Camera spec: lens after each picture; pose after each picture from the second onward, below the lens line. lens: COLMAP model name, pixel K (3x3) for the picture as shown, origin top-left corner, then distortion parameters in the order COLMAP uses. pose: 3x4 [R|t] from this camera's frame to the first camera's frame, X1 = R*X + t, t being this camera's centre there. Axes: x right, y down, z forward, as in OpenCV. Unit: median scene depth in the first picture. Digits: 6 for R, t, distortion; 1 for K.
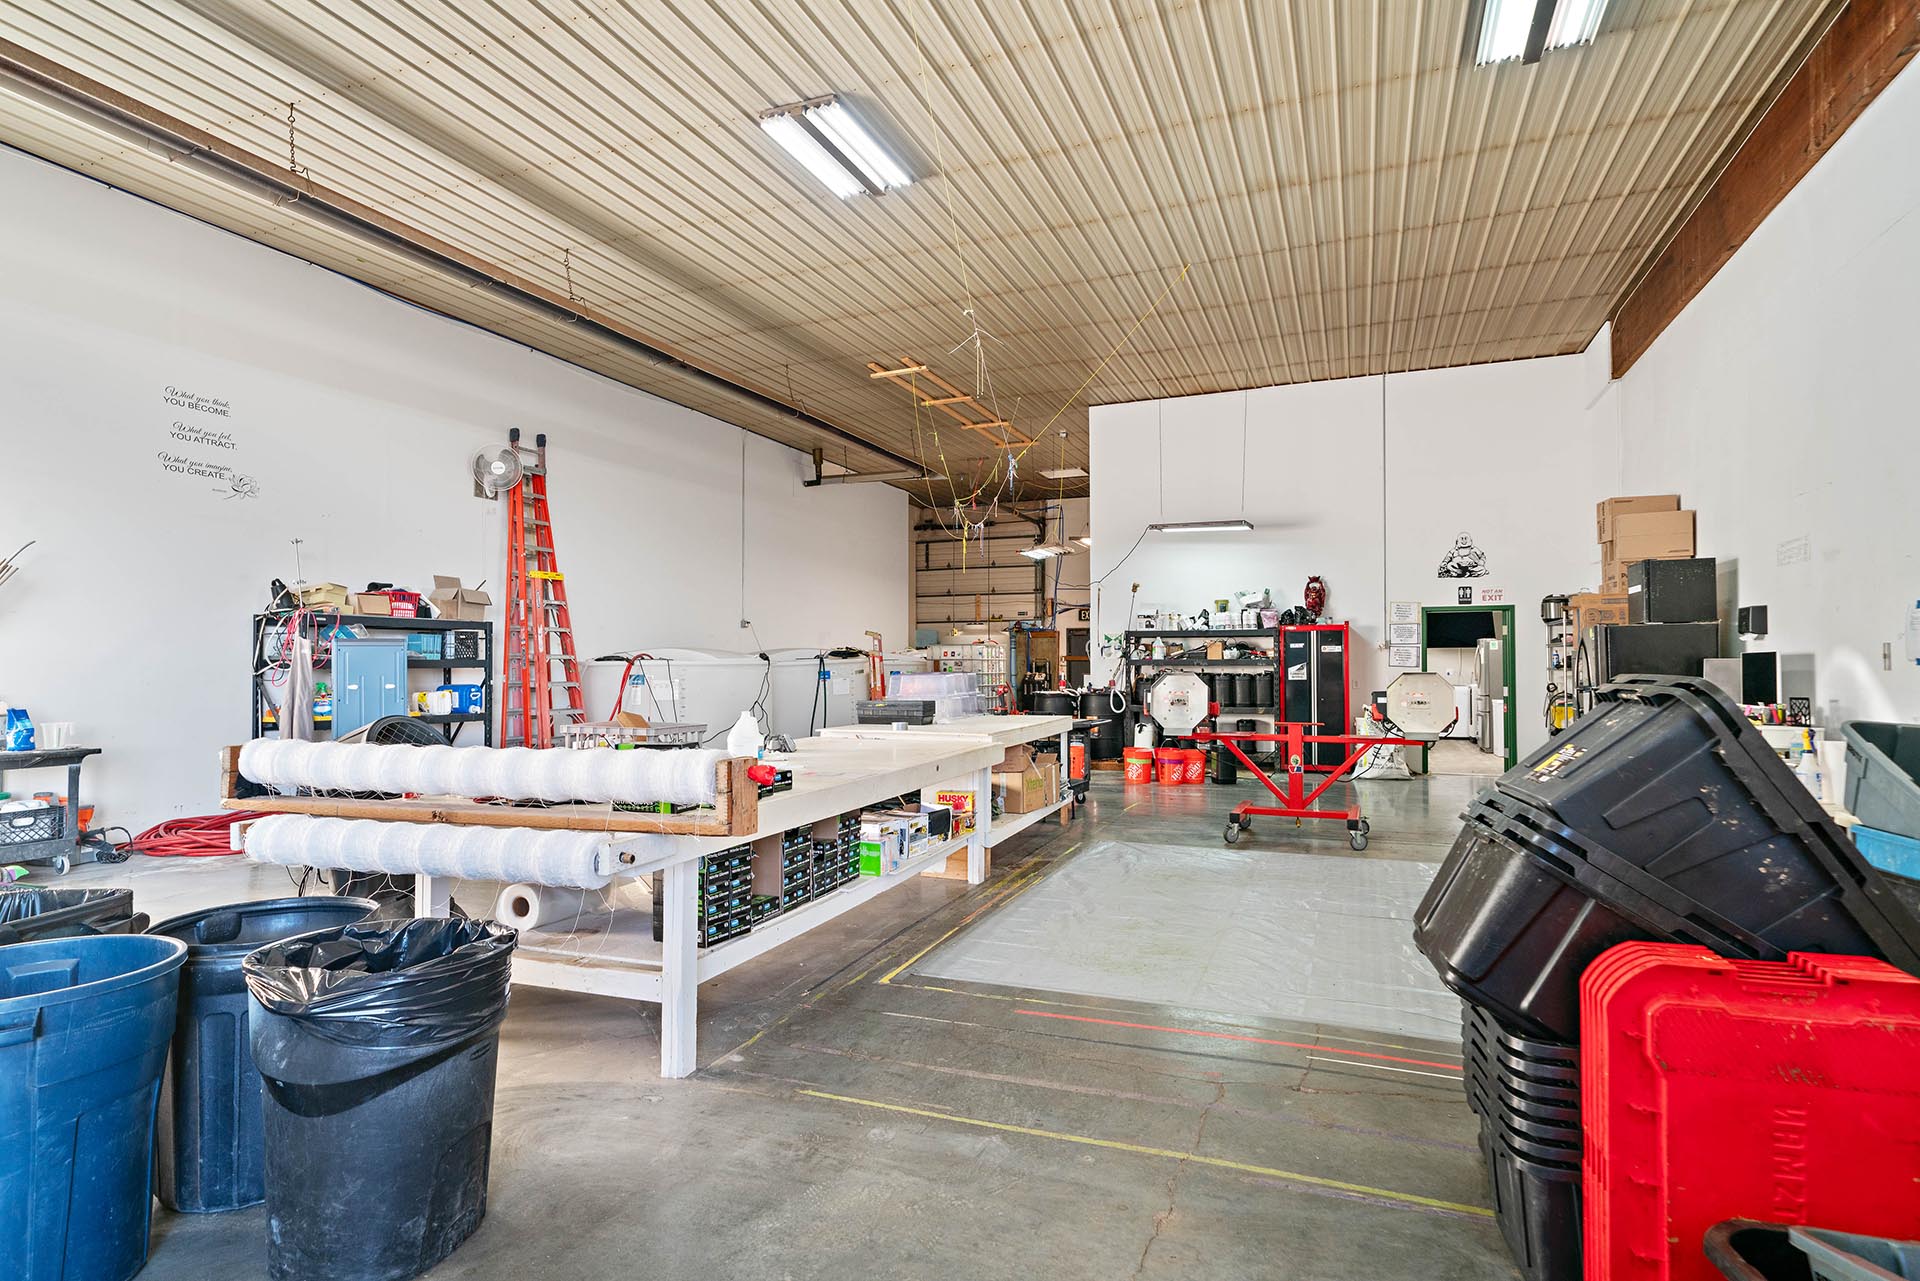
lens RADIAL K [[1010.1, 0, 957.4], [0, 1010.1, 640.6], [0, 0, 1]] dist [0.006441, 0.000557]
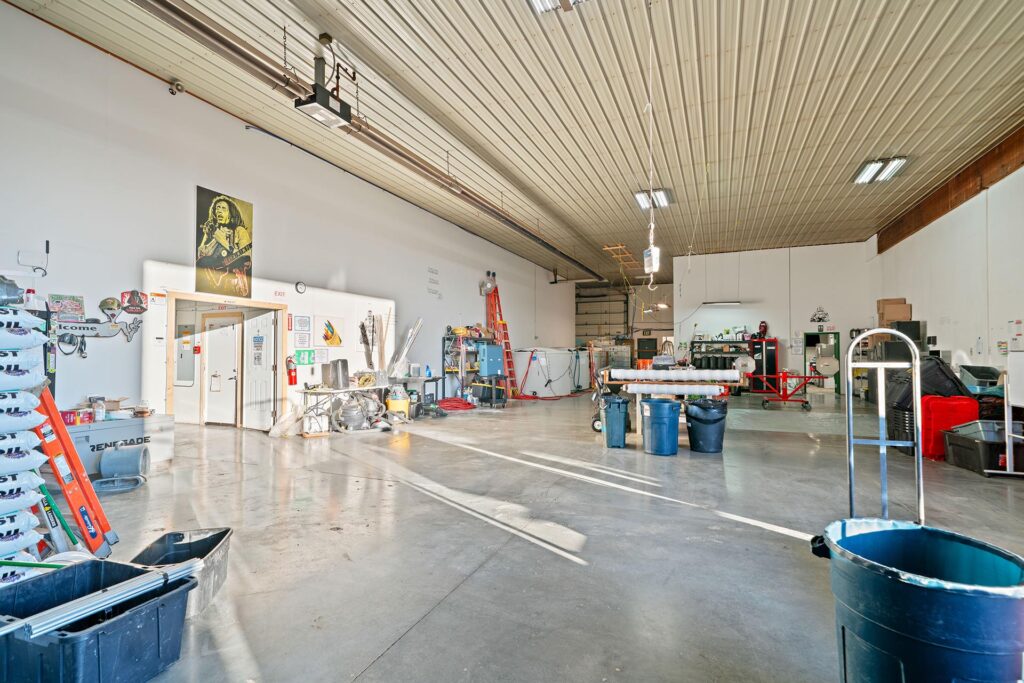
lens RADIAL K [[493.7, 0, 506.0], [0, 493.7, 339.3], [0, 0, 1]] dist [0.000586, 0.000607]
pose [[0.999647, 0.001195, -0.026536, -0.323611], [-0.001301, 0.999991, -0.004002, -0.008864], [0.026531, 0.004035, 0.999640, -0.373029]]
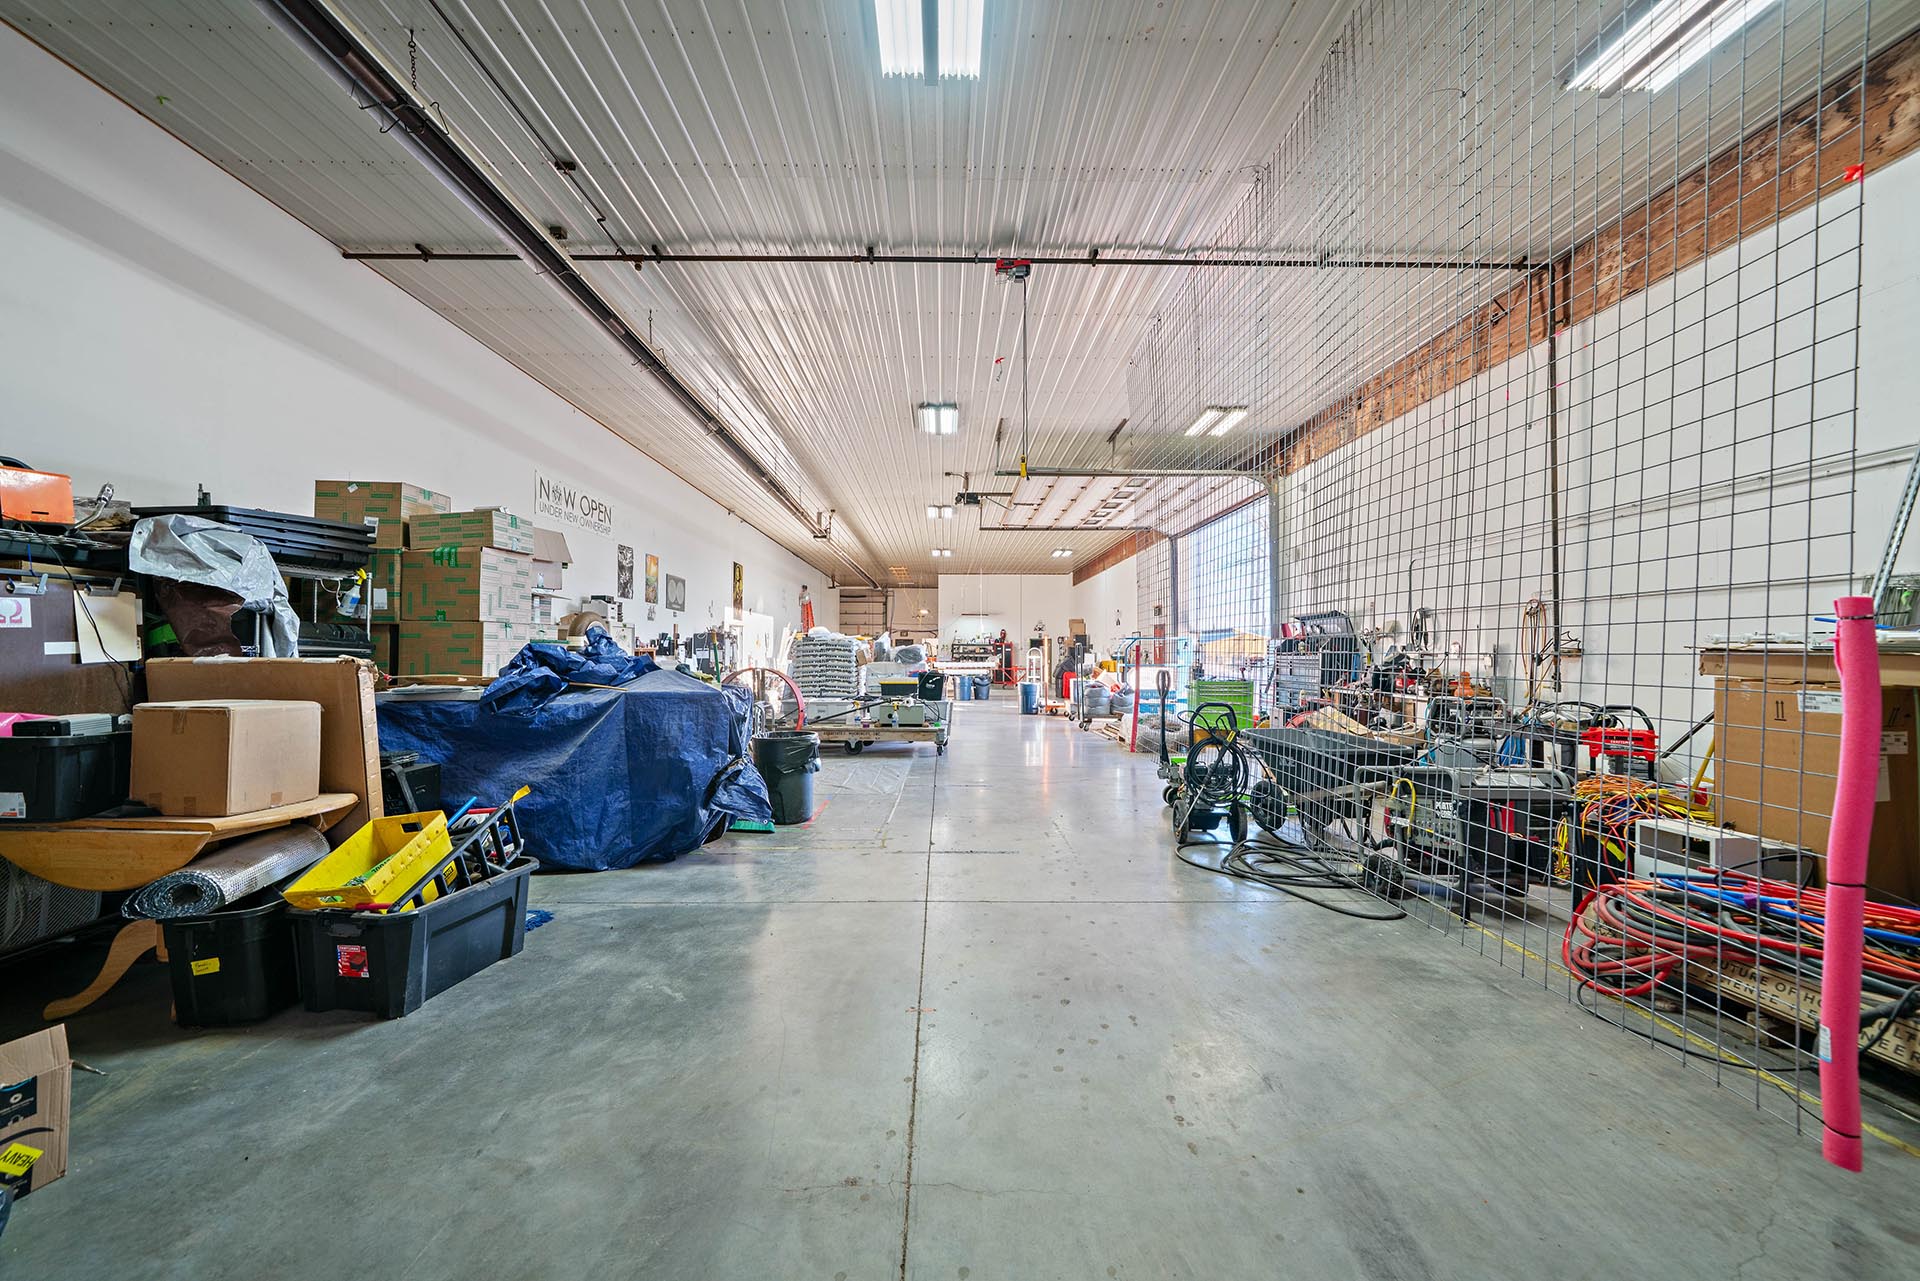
lens RADIAL K [[745.6, 0, 968.3], [0, 745.6, 652.2], [0, 0, 1]] dist [0.000285, 0.000004]
pose [[0.914987, 0.005923, 0.403440, -0.881446], [-0.015824, 0.999650, 0.021211, -0.038523], [-0.403173, -0.025792, 0.914760, -1.465984]]
